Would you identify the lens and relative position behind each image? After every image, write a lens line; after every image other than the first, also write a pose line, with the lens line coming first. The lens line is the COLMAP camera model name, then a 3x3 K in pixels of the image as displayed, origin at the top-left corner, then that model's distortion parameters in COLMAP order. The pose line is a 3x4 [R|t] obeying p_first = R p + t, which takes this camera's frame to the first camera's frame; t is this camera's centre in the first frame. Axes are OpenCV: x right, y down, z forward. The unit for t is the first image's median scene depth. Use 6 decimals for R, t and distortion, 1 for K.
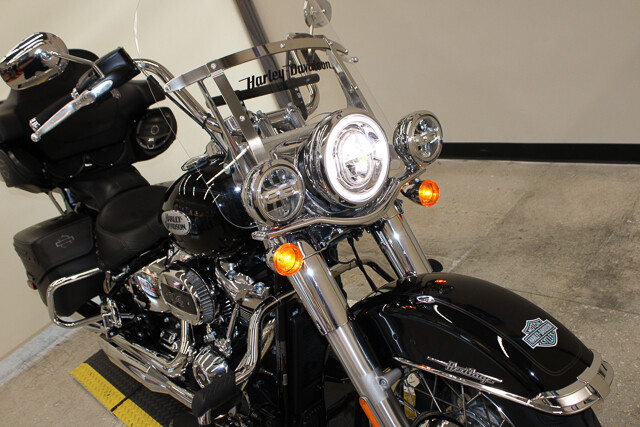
lens RADIAL K [[627.1, 0, 320.0], [0, 627.1, 213.5], [0, 0, 1]] dist [-0.004266, -0.005779]
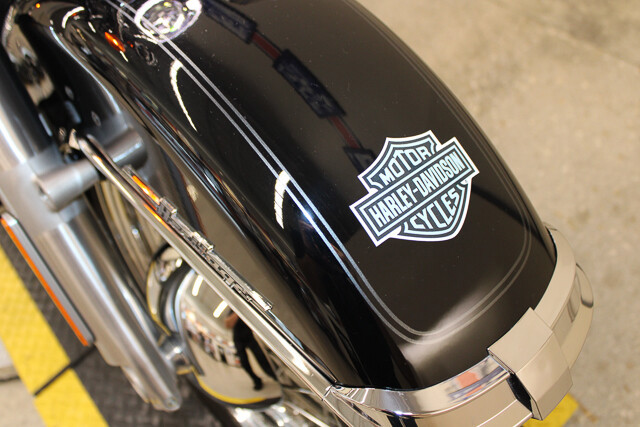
lens RADIAL K [[627.1, 0, 320.0], [0, 627.1, 213.5], [0, 0, 1]] dist [-0.004266, -0.005779]
pose [[0.987655, 0.108103, 0.113362, 0.260540], [-0.150014, 0.861071, 0.485852, 0.058214], [-0.045091, -0.496860, 0.866658, 0.703492]]
